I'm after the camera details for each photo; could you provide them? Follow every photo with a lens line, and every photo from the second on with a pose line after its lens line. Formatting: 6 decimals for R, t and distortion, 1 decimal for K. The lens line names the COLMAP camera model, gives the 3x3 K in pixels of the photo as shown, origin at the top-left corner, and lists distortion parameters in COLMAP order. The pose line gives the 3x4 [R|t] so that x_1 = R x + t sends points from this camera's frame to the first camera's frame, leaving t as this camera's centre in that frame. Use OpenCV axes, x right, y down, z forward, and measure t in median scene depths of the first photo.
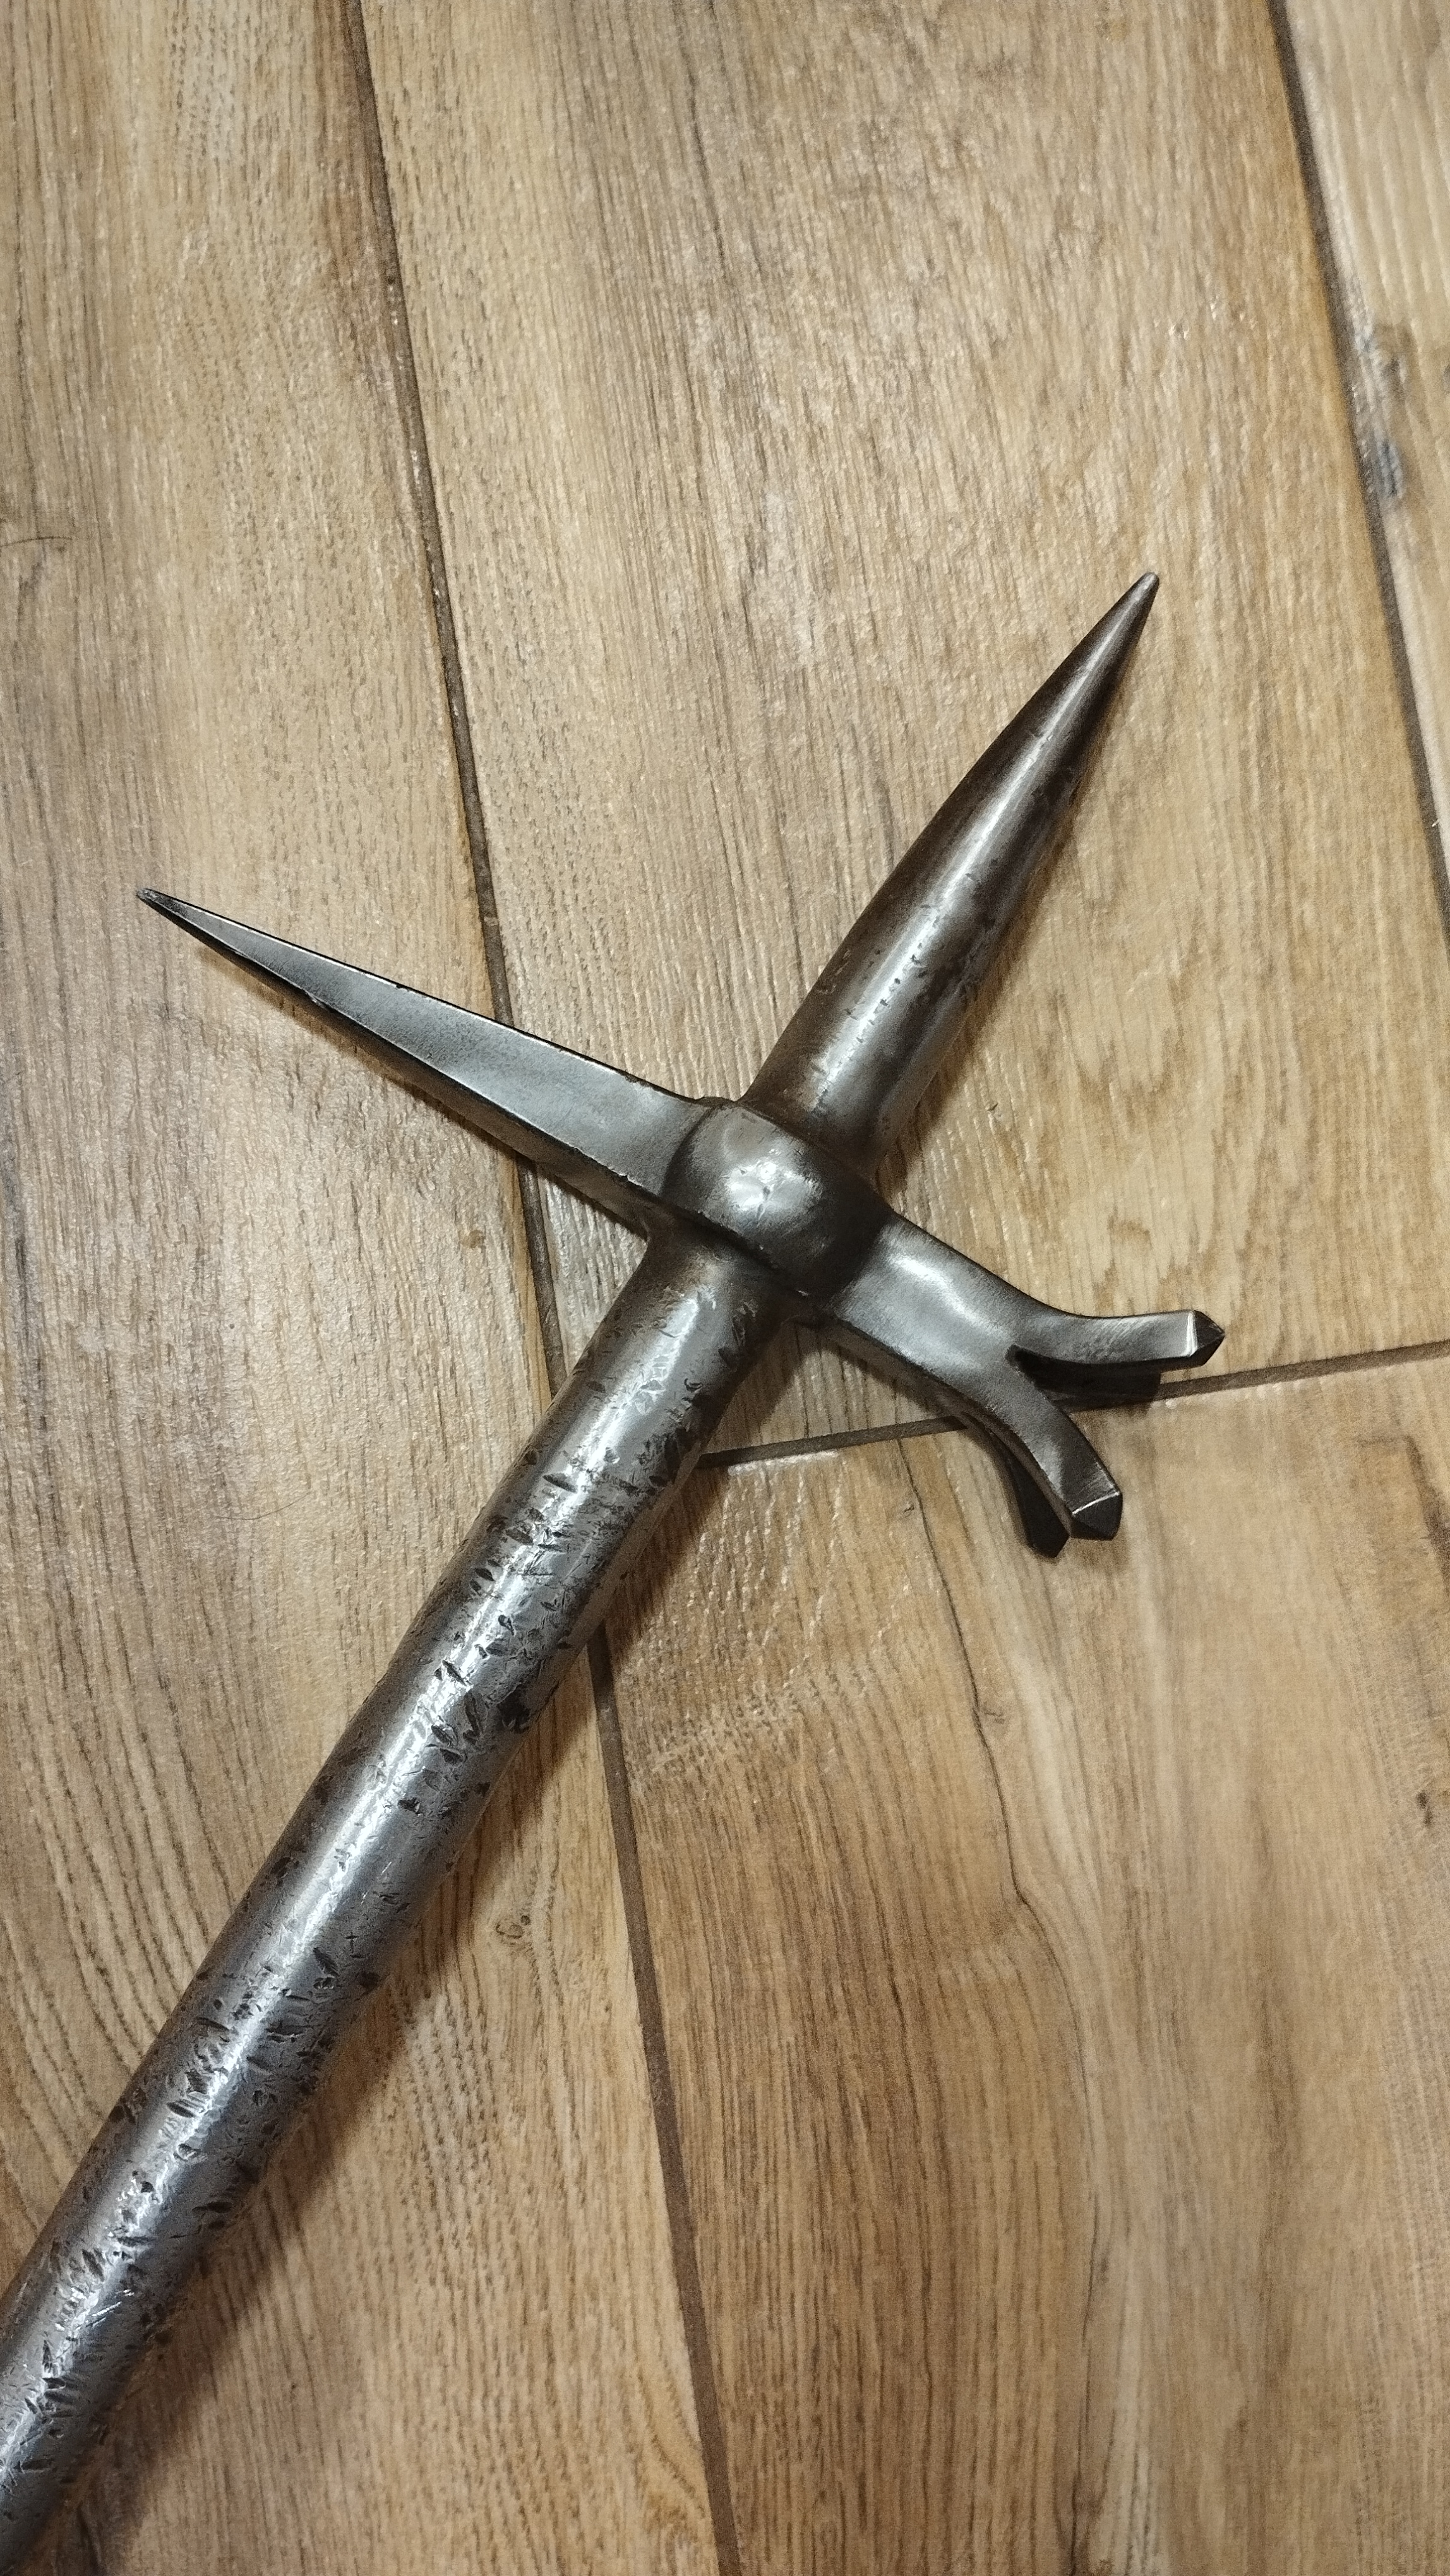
lens RADIAL K [[2078.1, 0, 725.0], [0, 2078.1, 1288.0], [0, 0, 1]] dist [0.062464, -0.064327]
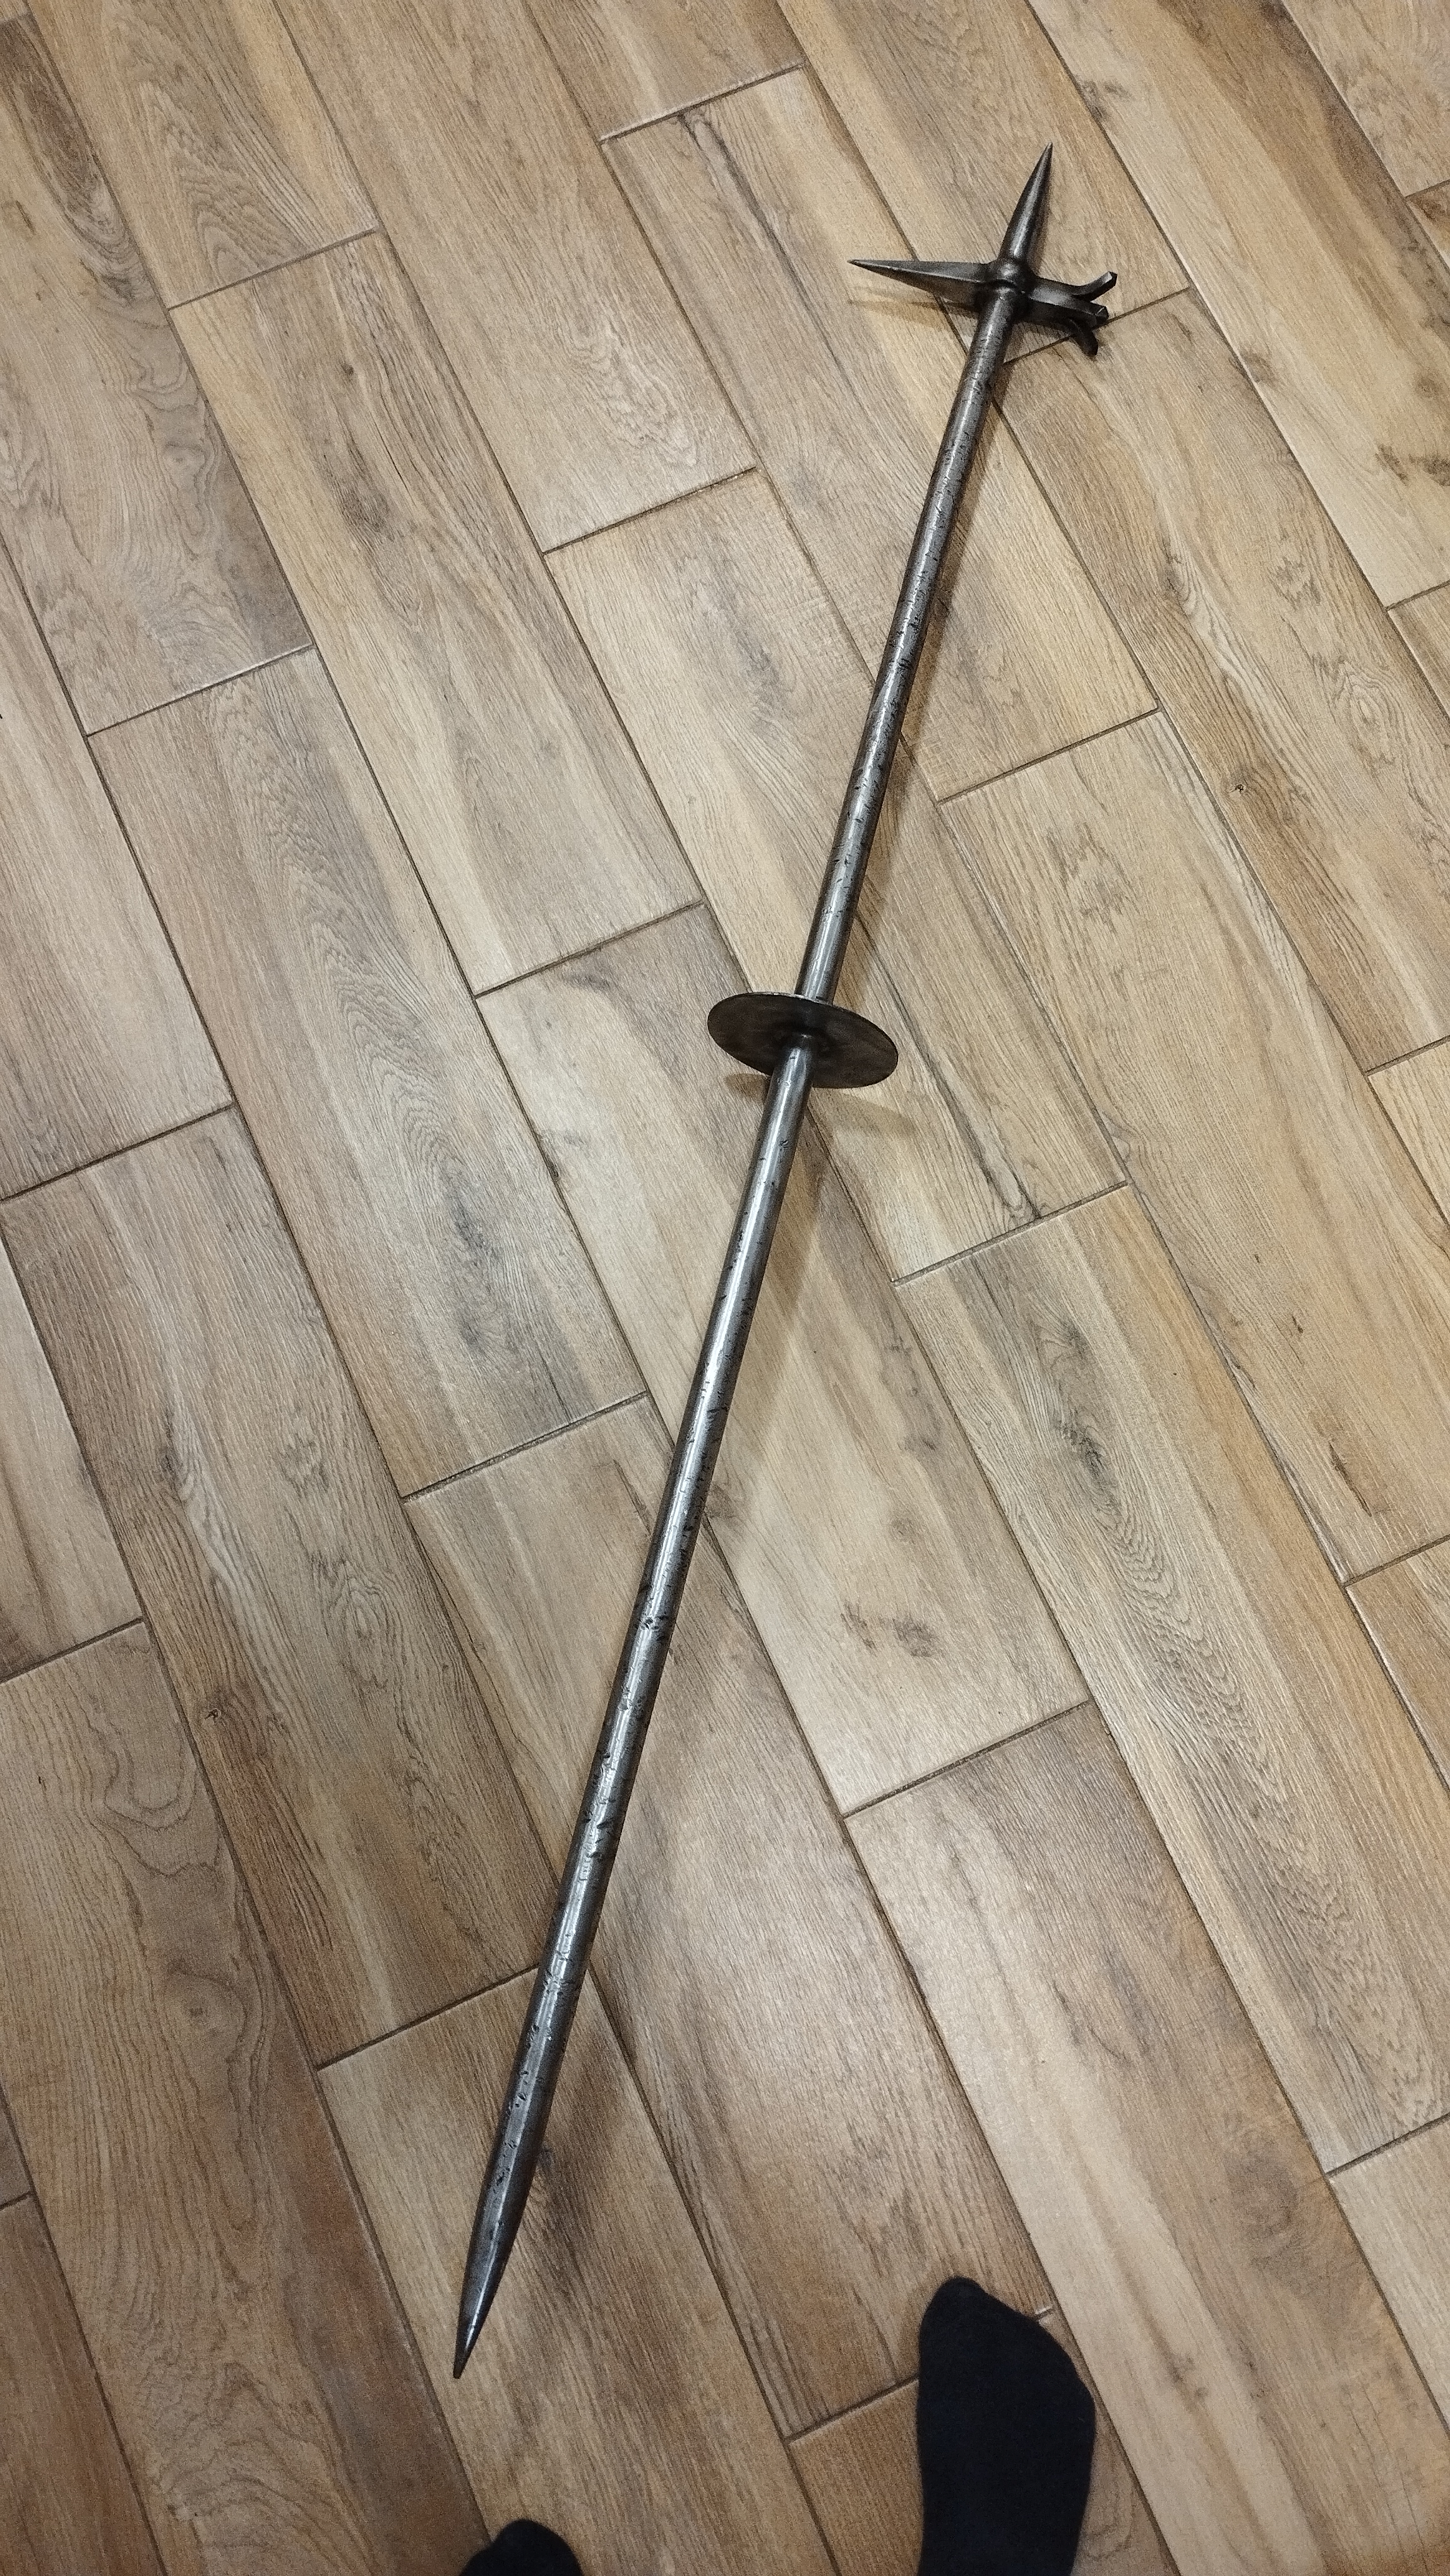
lens RADIAL K [[2078.1, 0, 725.0], [0, 2078.1, 1288.0], [0, 0, 1]] dist [0.062464, -0.064327]
pose [[0.963670, -0.266474, 0.018221, -1.120907], [0.266727, 0.956506, -0.118124, 2.191537], [0.014048, 0.118693, 0.992832, -2.944018]]
